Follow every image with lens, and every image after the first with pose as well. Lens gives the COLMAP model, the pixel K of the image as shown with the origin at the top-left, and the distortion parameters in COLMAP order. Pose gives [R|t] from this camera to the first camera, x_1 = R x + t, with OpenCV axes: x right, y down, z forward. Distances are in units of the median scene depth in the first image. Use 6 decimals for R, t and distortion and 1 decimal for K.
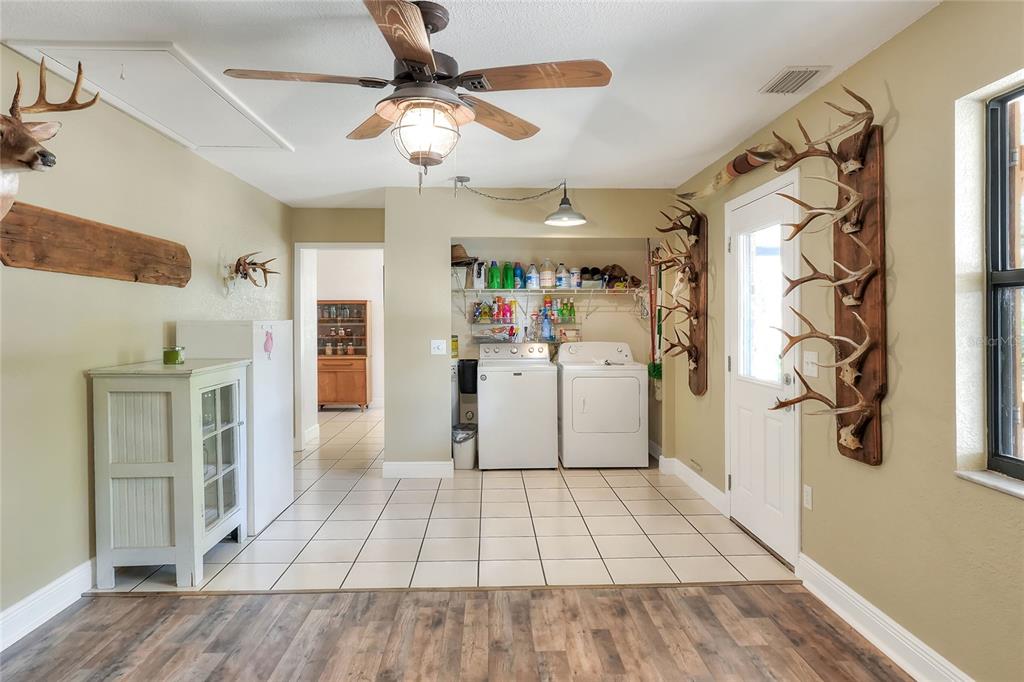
lens RADIAL K [[555.9, 0, 512.0], [0, 555.9, 341.0], [0, 0, 1]] dist [0.024750, -0.000424]
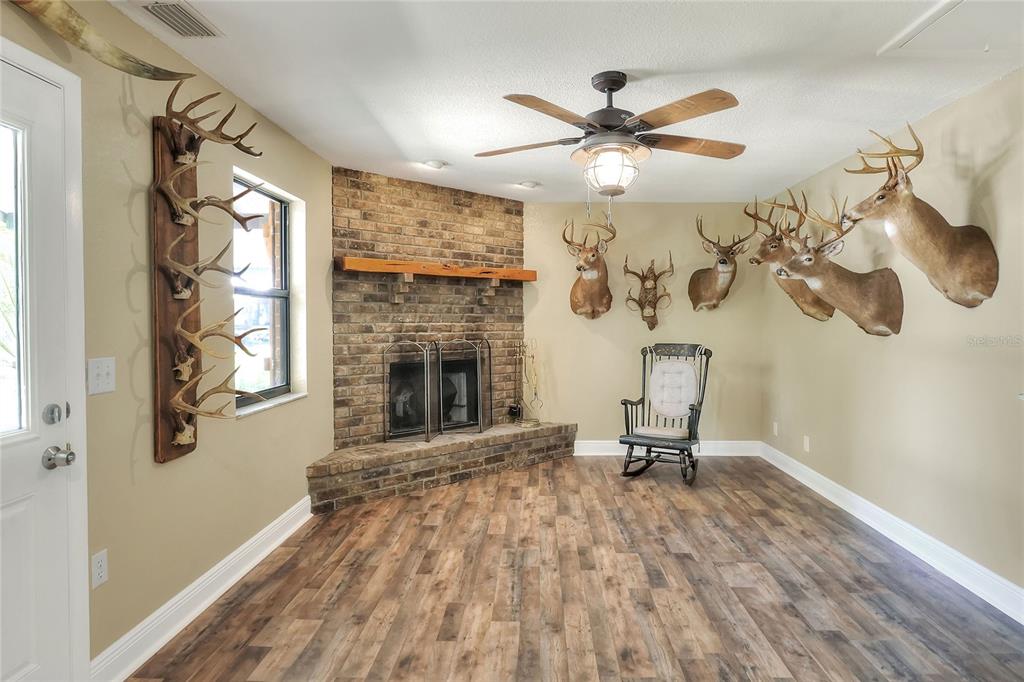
lens RADIAL K [[555.9, 0, 512.0], [0, 555.9, 341.0], [0, 0, 1]] dist [0.024750, -0.000424]
pose [[-0.995897, -0.009685, 0.089974, -0.032105], [-0.003433, 0.997584, 0.069386, -0.048672], [-0.090429, 0.068792, -0.993524, 1.925315]]
